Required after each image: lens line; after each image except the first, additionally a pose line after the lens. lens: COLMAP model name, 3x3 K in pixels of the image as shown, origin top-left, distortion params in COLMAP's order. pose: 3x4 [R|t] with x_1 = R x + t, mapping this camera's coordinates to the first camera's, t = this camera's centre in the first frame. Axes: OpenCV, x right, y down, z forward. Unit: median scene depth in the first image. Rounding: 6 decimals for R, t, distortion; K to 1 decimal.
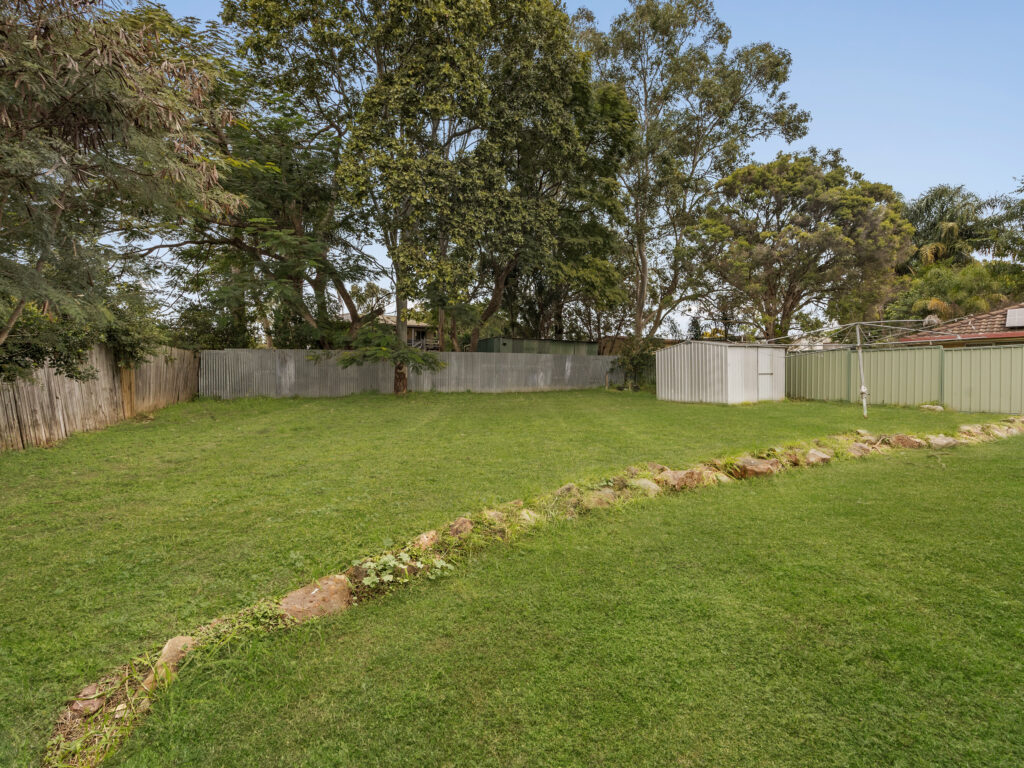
lens RADIAL K [[437.7, 0, 512.0], [0, 437.7, 384.0], [0, 0, 1]] dist [-0.000308, -0.000004]
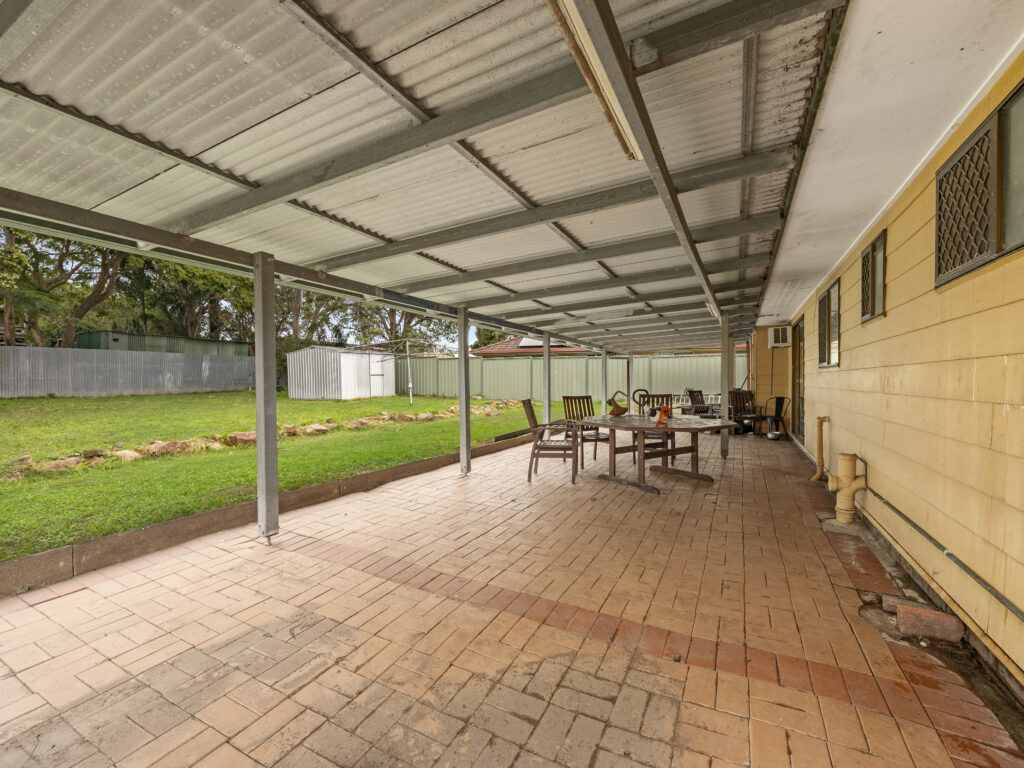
lens RADIAL K [[437.7, 0, 512.0], [0, 437.7, 384.0], [0, 0, 1]] dist [-0.000308, -0.000004]
pose [[0.799380, -0.008932, 0.600760, 0.127138], [0.012126, 0.999926, -0.001269, 0.008838], [-0.600704, 0.008299, 0.799429, -0.225337]]
